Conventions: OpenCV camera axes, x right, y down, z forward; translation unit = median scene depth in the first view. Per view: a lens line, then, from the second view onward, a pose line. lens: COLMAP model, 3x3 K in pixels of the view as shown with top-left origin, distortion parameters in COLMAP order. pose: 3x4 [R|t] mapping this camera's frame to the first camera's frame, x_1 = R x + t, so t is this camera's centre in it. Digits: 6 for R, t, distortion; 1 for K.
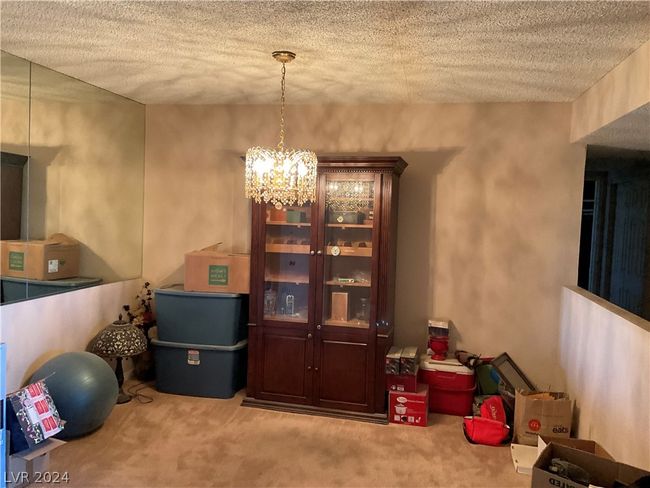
lens RADIAL K [[533.1, 0, 323.6], [0, 533.1, 243.3], [0, 0, 1]] dist [0.072714, -0.149414]
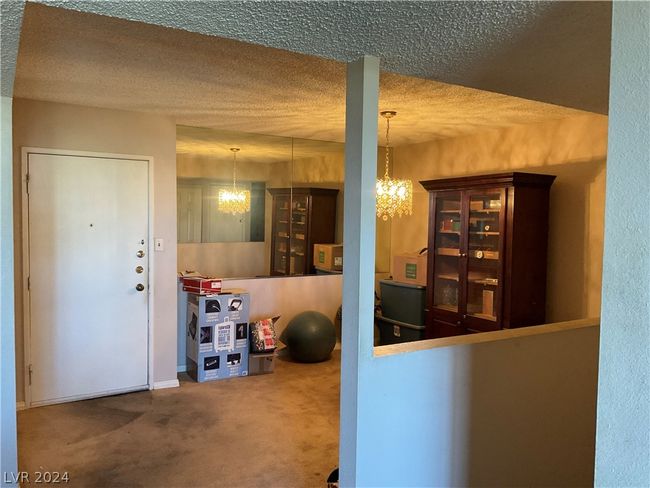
lens RADIAL K [[533.1, 0, 323.6], [0, 533.1, 243.3], [0, 0, 1]] dist [0.072714, -0.149414]
pose [[0.683017, 0.010707, -0.730324, 0.633304], [-0.034841, 0.999232, -0.017935, 0.022362], [0.729571, 0.037695, 0.682865, -0.069215]]
